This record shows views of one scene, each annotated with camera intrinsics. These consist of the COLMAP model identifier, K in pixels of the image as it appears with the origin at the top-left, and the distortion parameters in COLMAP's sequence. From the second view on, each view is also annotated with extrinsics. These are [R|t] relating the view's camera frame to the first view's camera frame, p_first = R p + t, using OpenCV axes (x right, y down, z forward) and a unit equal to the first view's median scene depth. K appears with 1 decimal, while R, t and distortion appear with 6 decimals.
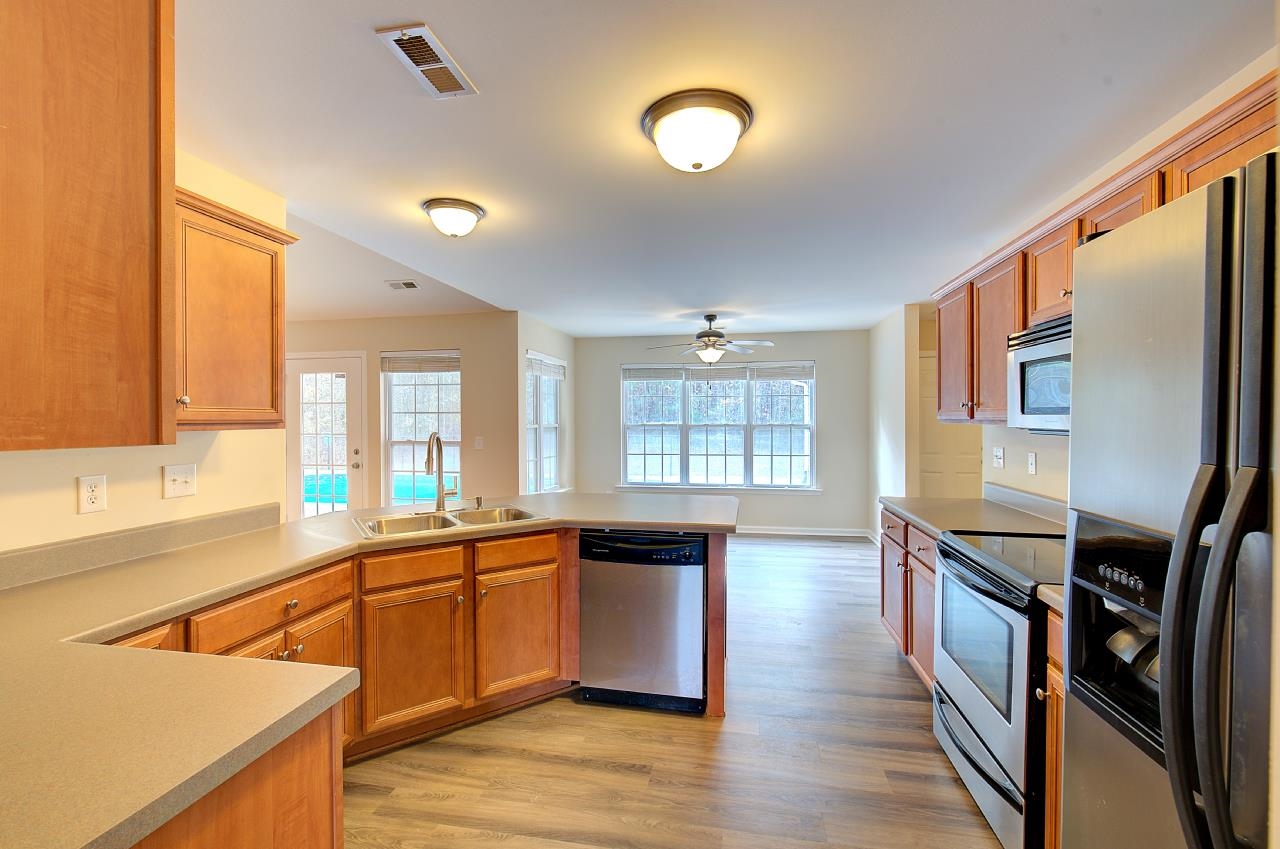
lens RADIAL K [[543.5, 0, 632.5], [0, 543.5, 427.3], [0, 0, 1]] dist [-0.000685, 0.000080]
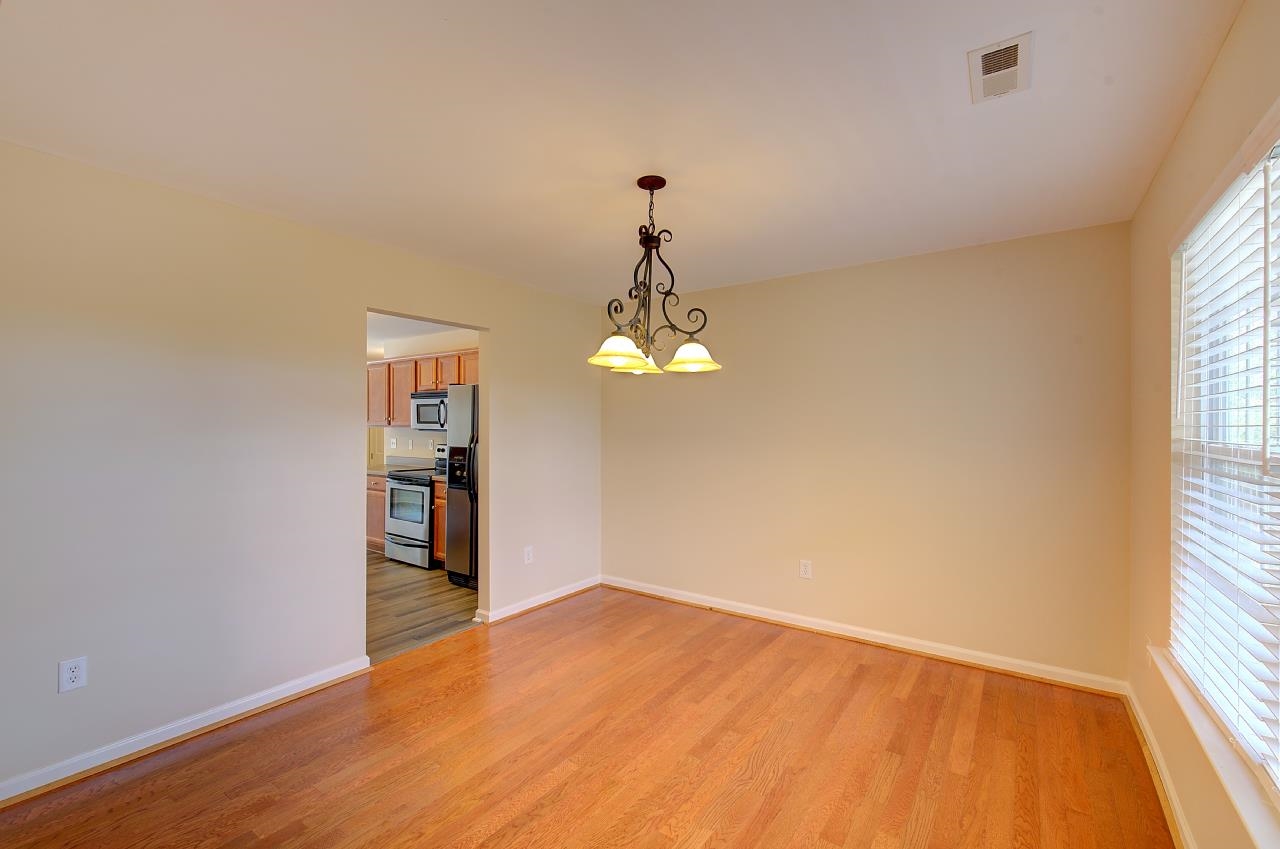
lens RADIAL K [[543.5, 0, 632.5], [0, 543.5, 427.3], [0, 0, 1]] dist [-0.000685, 0.000080]
pose [[0.420847, 0.007039, 0.907104, -1.276328], [0.004029, 0.999946, -0.009629, 0.024147], [-0.907123, 0.007707, 0.420795, -1.099631]]
